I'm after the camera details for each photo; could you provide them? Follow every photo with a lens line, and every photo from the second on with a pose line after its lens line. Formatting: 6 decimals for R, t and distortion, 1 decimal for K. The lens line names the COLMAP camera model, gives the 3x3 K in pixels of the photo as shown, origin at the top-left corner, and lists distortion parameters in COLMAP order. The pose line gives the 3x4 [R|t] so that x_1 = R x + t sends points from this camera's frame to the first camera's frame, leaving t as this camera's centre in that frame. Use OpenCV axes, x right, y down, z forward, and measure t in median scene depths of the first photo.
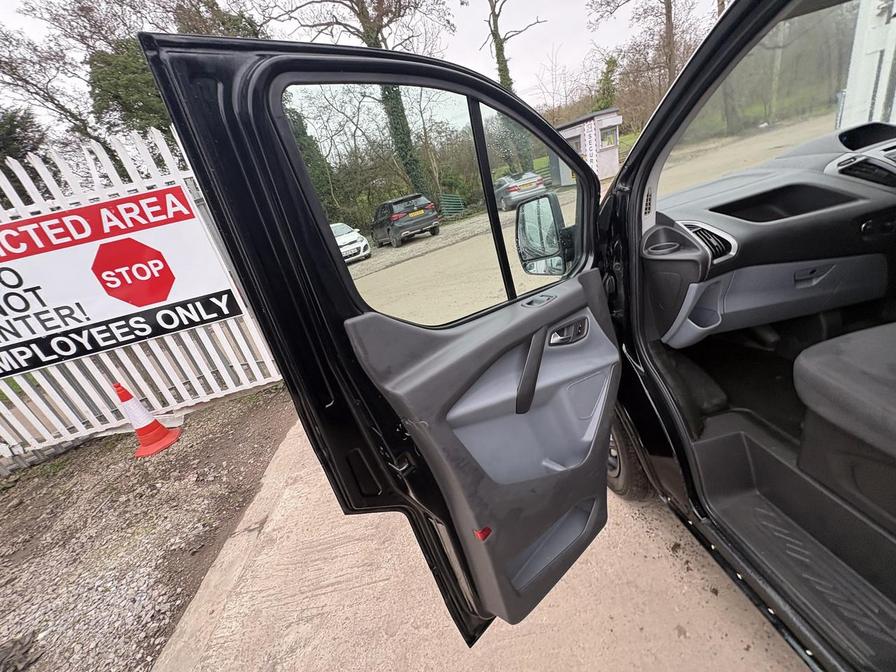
lens RADIAL K [[355.7, 0, 448.0], [0, 355.7, 336.0], [0, 0, 1]] dist [-0.003705, -0.000019]
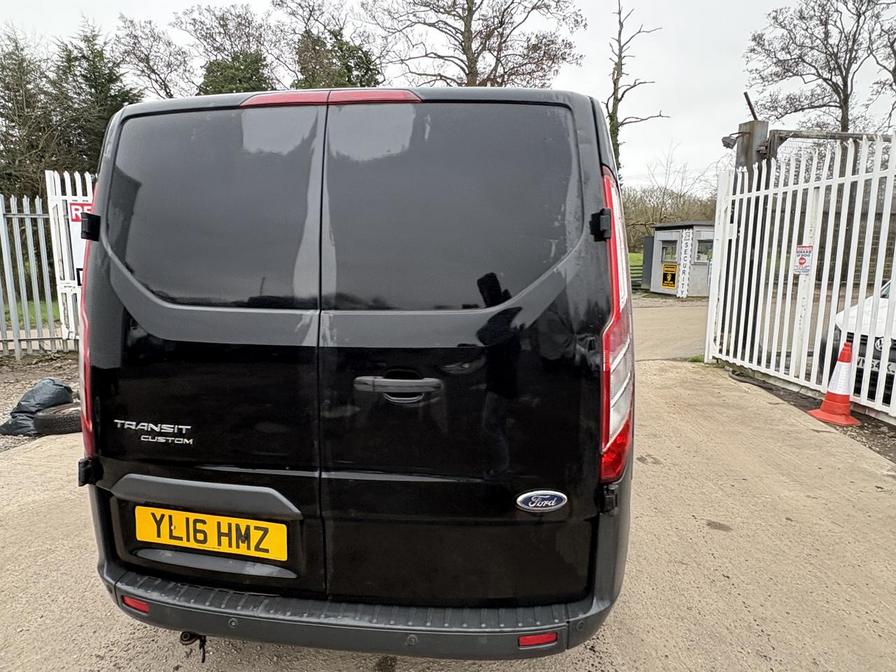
lens RADIAL K [[533.8, 0, 461.2], [0, 533.8, 334.0], [0, 0, 1]] dist [0.004538, 0.001692]
pose [[0.945008, 0.282949, -0.164009, 1.566062], [-0.312994, 0.927879, -0.202668, 0.584479], [0.094835, 0.242857, 0.965415, -2.217157]]
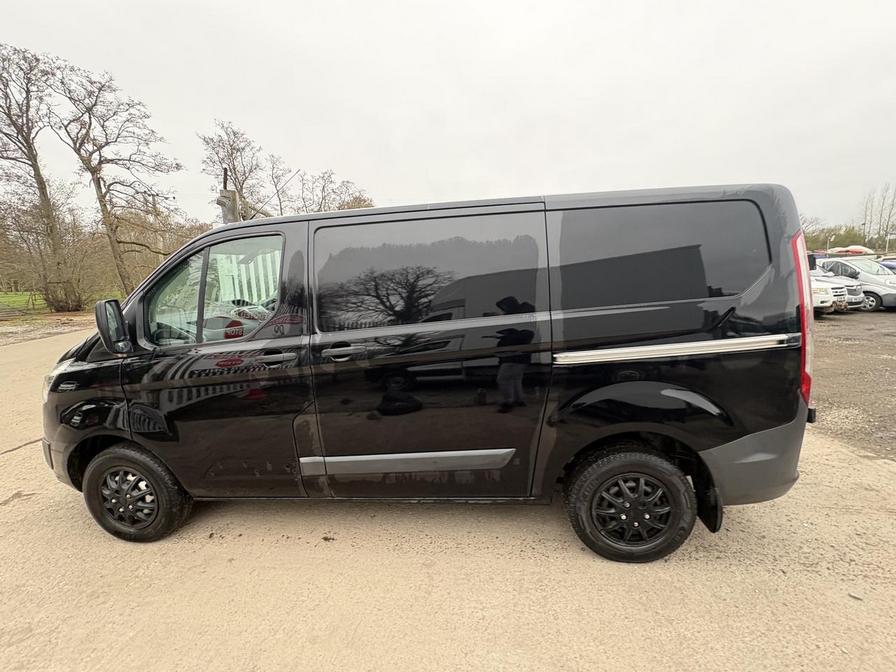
lens RADIAL K [[354.1, 0, 448.0], [0, 354.1, 336.0], [0, 0, 1]] dist [-0.003111, 0.000448]
pose [[0.216769, 0.089887, 0.972076, -0.716825], [0.357398, 0.919314, -0.164706, 0.465154], [-0.908448, 0.383121, 0.167153, -0.516565]]
